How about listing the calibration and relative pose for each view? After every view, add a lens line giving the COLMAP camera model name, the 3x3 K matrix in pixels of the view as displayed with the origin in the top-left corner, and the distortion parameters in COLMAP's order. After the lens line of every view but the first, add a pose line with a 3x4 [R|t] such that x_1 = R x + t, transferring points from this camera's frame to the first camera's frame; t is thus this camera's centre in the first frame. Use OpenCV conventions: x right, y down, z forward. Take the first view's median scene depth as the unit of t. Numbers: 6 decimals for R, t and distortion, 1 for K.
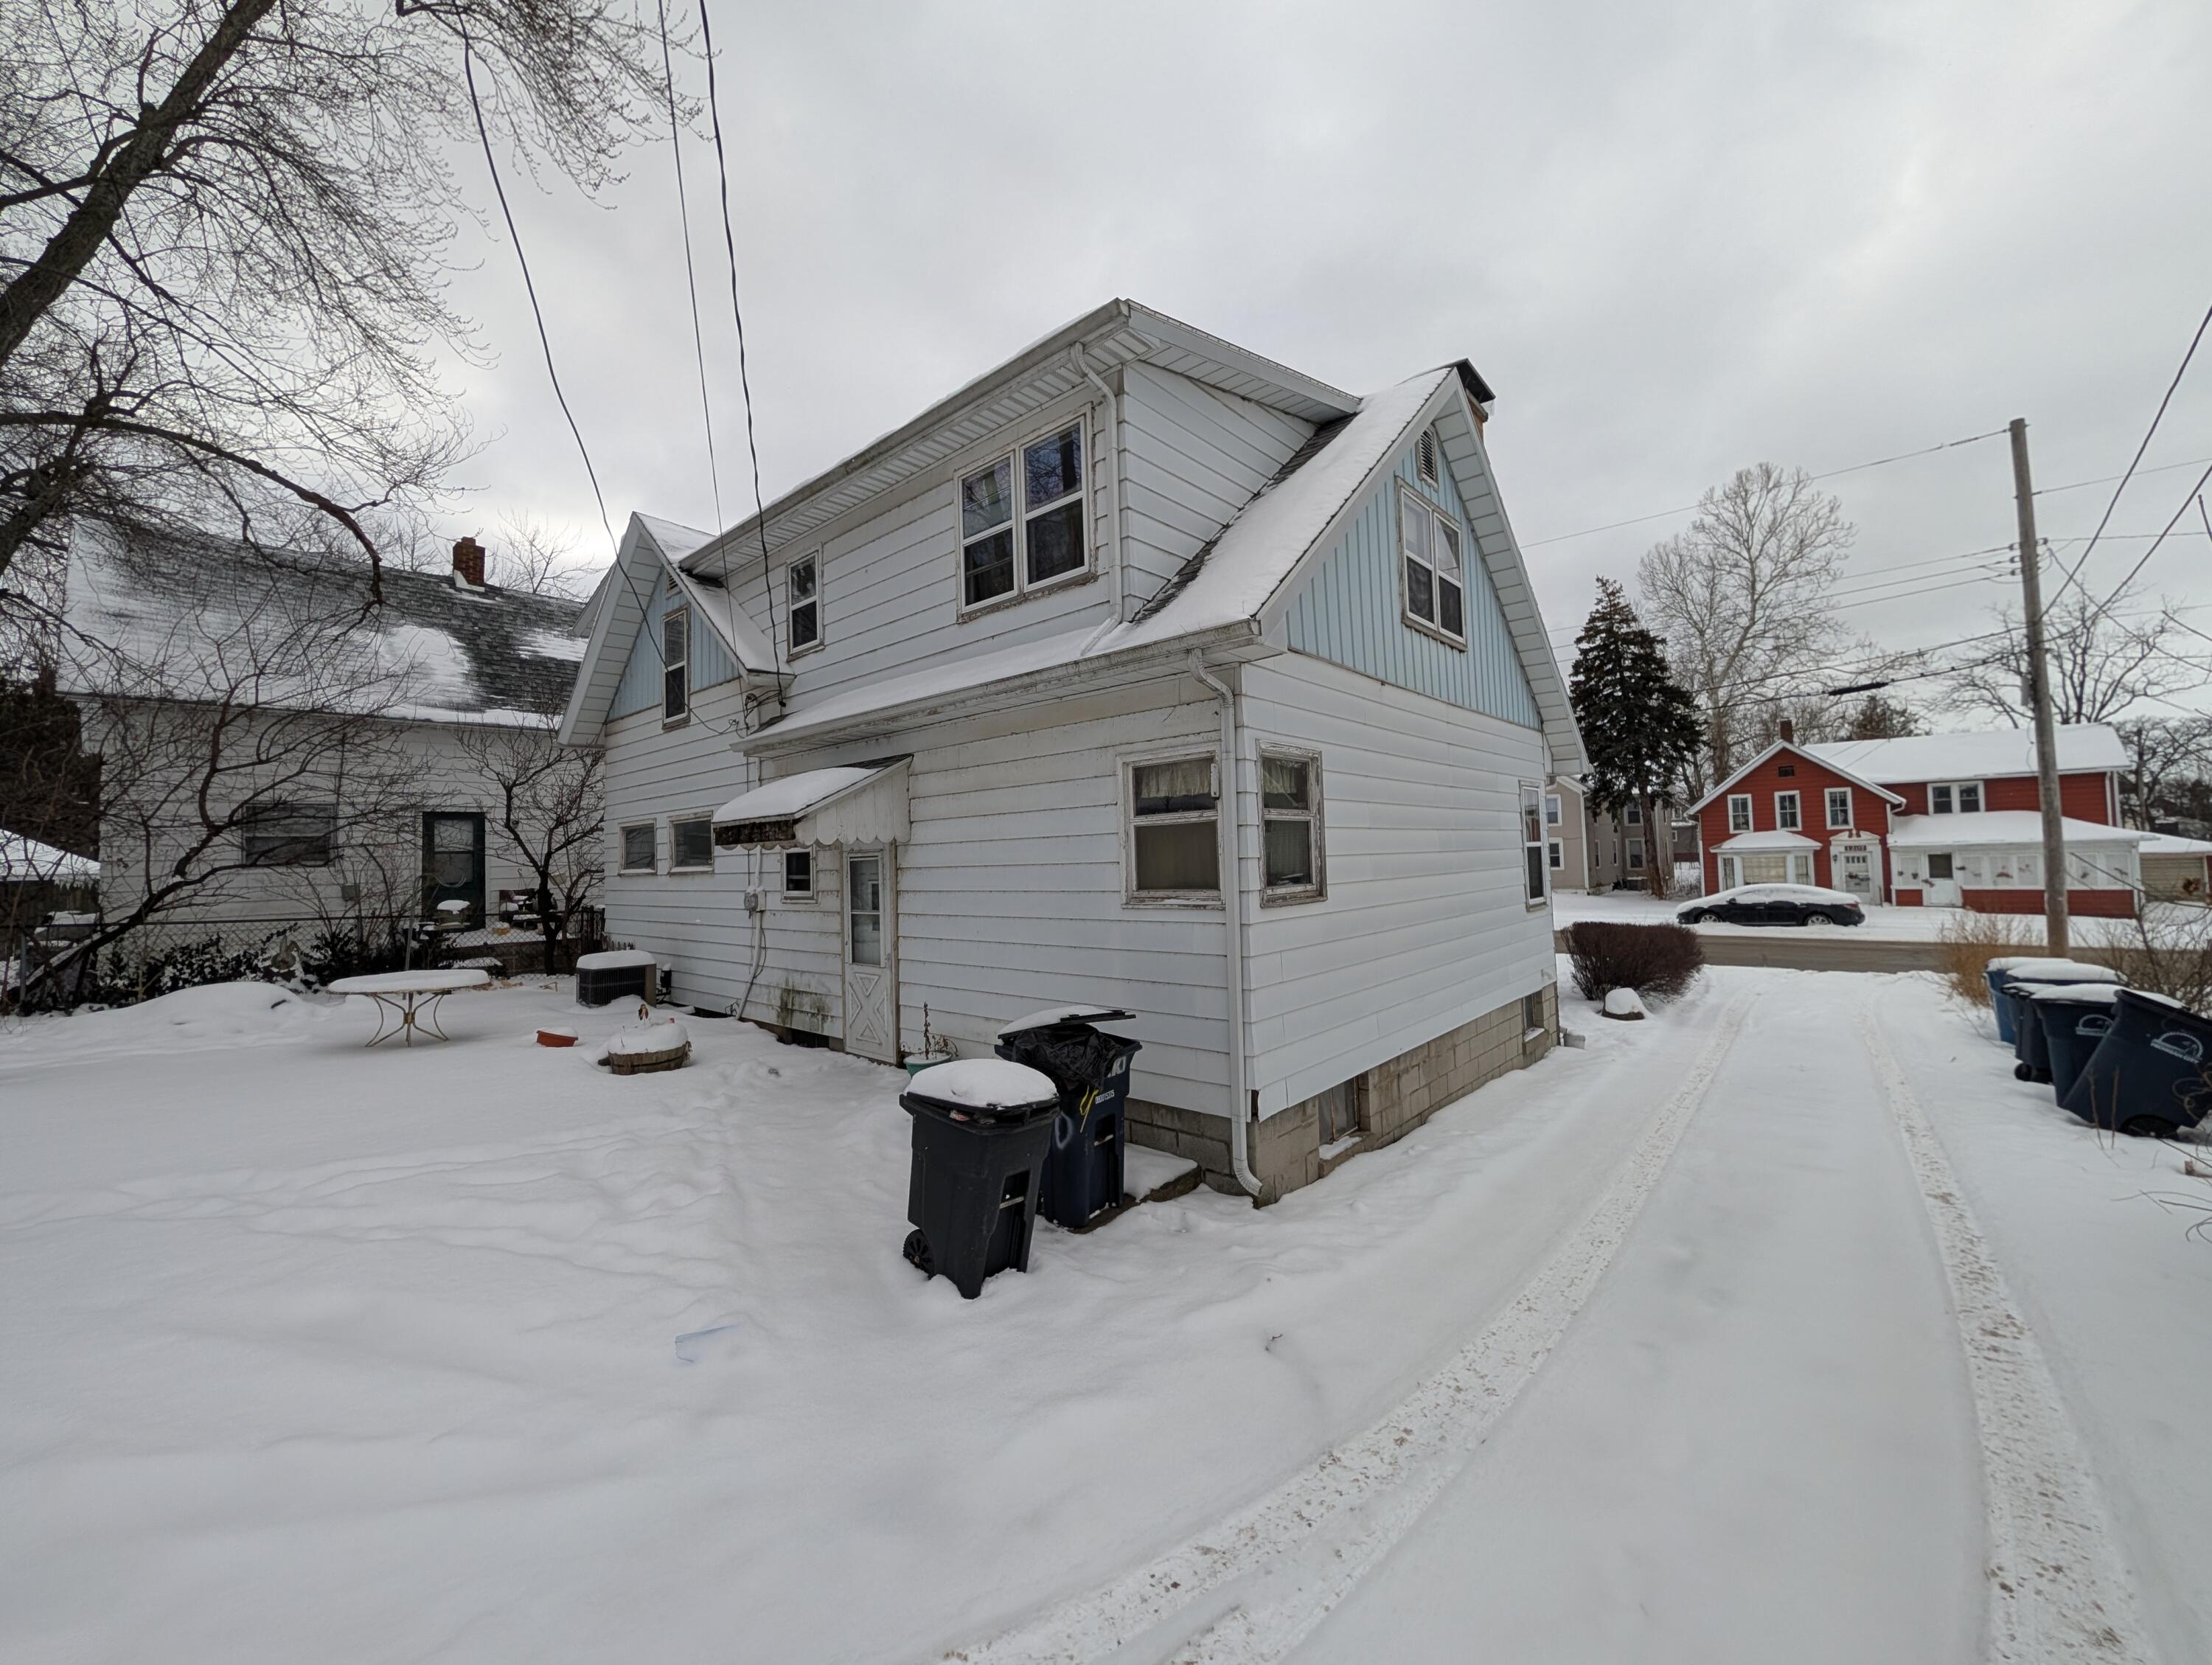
lens RADIAL K [[852.1, 0, 1114.7], [0, 852.1, 828.1], [0, 0, 1]] dist [0.000347, 0.000346]
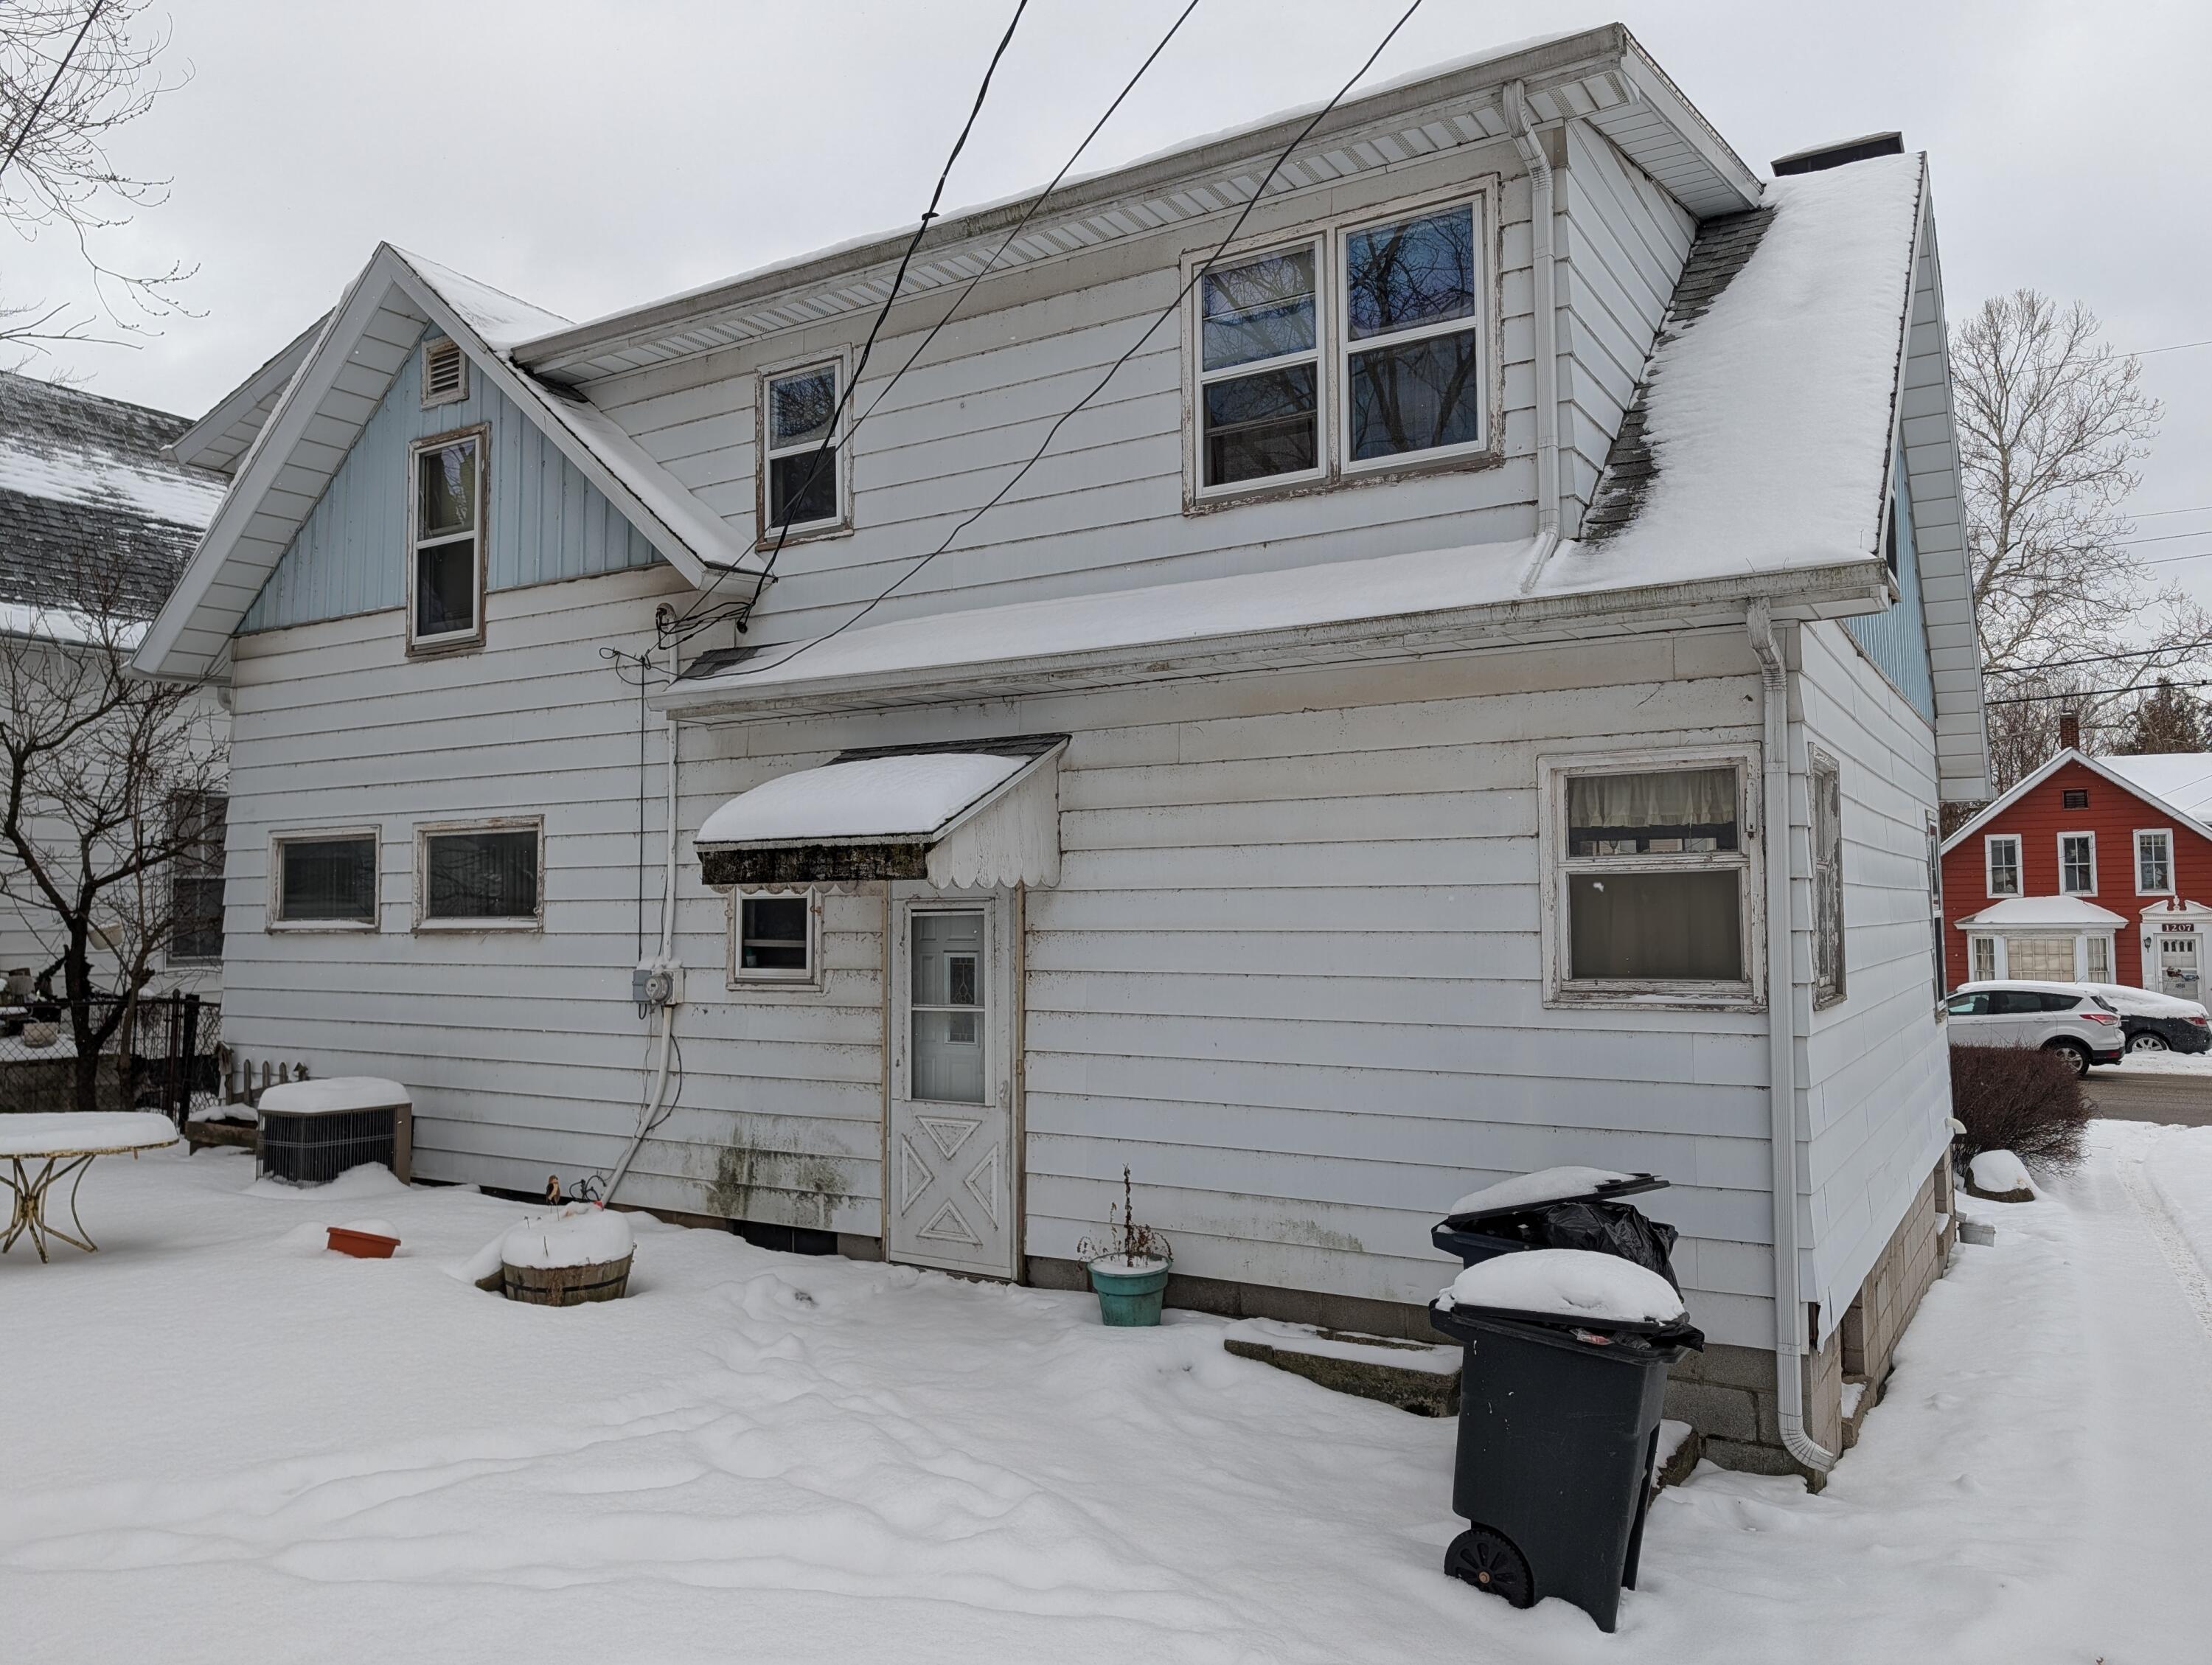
lens RADIAL K [[1582.0, 0, 1097.7], [0, 1582.0, 830.6], [0, 0, 1]] dist [0.023410, -0.016611]
pose [[0.986247, 0.031367, 0.162277, -0.387472], [-0.028297, 0.999375, -0.021196, 0.000459], [-0.162840, 0.016313, 0.986518, -0.050667]]
